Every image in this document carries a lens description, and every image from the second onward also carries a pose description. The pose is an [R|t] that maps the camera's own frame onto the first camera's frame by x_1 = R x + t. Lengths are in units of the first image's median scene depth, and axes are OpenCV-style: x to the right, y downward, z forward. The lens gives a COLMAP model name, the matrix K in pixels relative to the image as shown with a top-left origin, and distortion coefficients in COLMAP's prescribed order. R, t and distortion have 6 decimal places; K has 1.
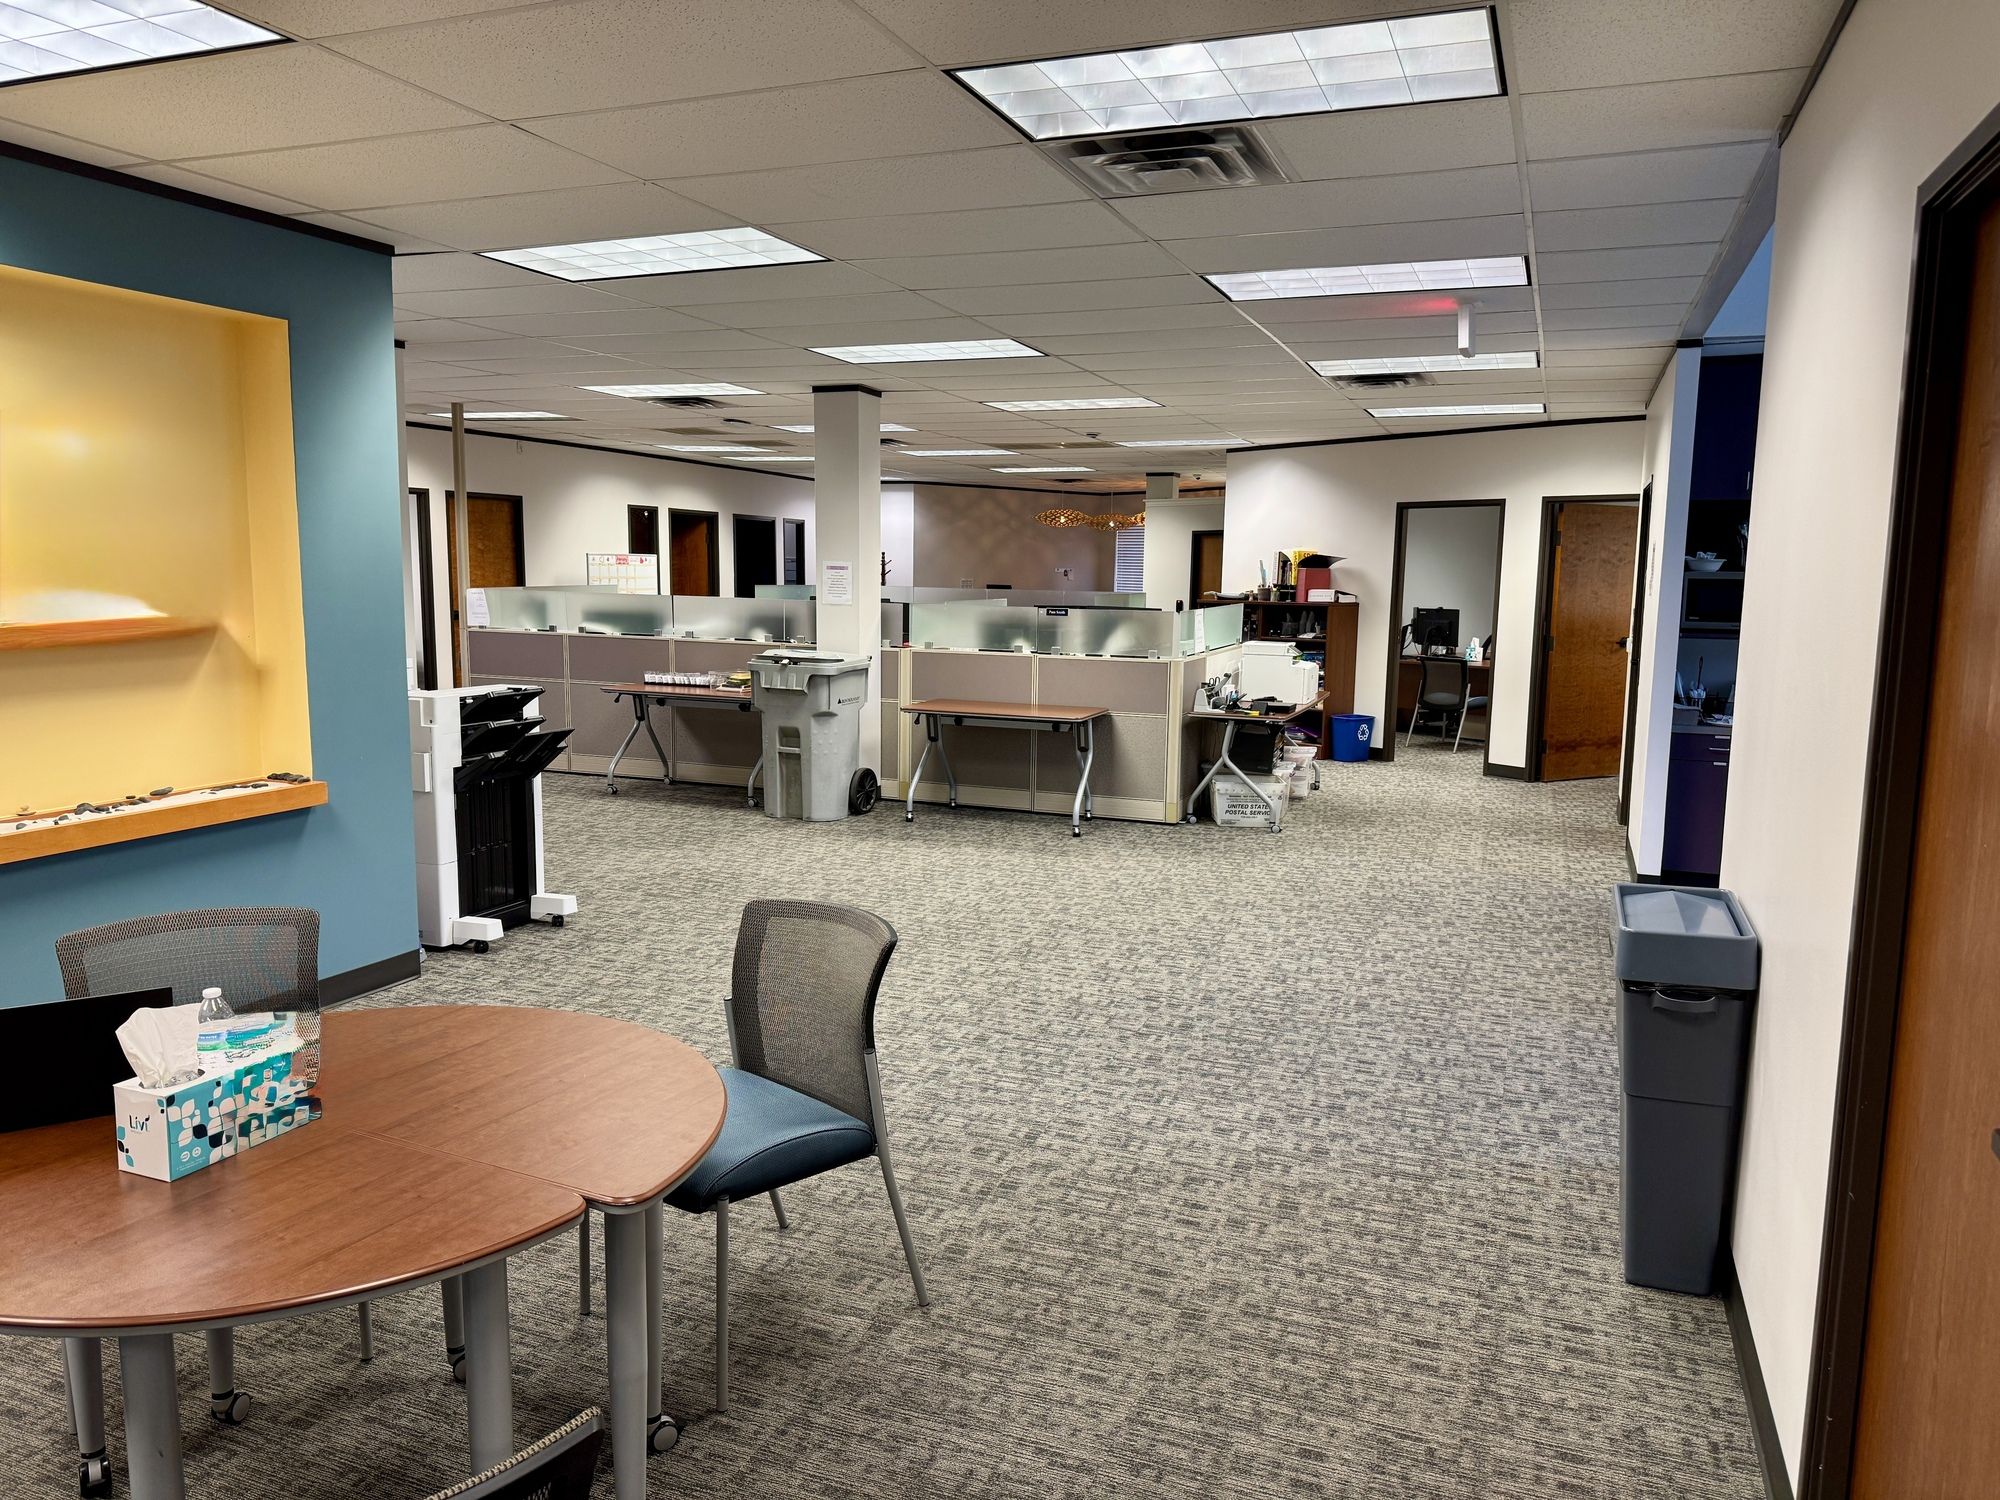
lens RADIAL K [[1406.7, 0, 1017.7], [0, 1406.7, 751.1], [0, 0, 1]] dist [0.078234, -0.060043]
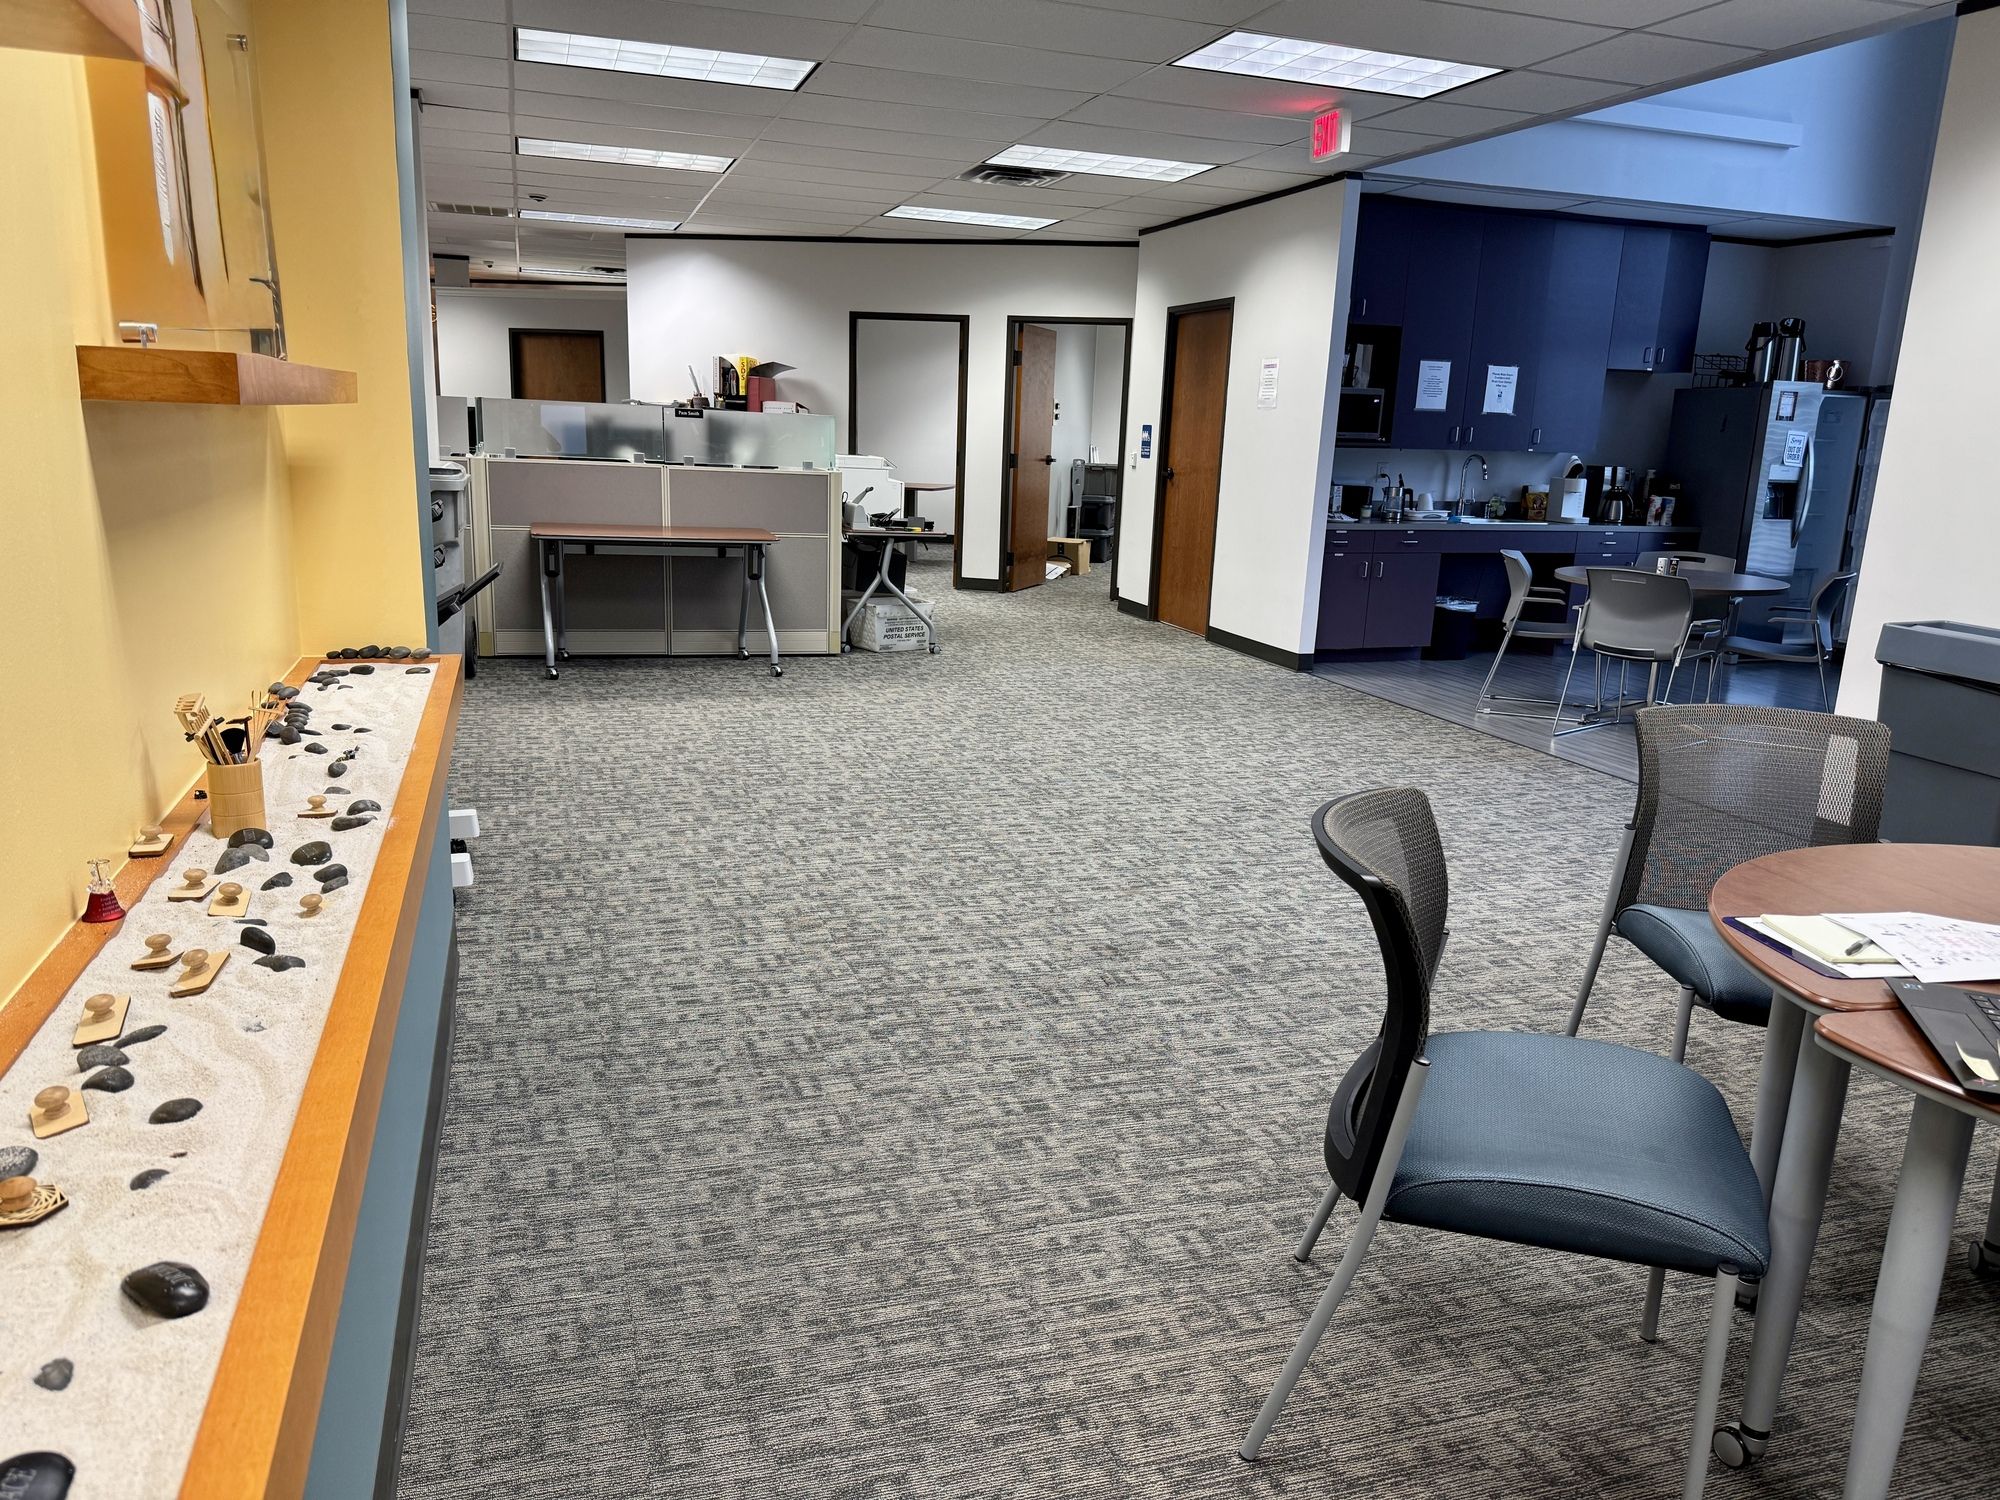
lens RADIAL K [[1406.7, 0, 1012.8], [0, 1406.7, 754.0], [0, 0, 1]] dist [0.078234, -0.060043]
pose [[0.761839, -0.130391, 0.634507, -0.546319], [0.055028, 0.989018, 0.137172, -0.004908], [-0.645425, -0.069588, 0.760647, 0.305838]]
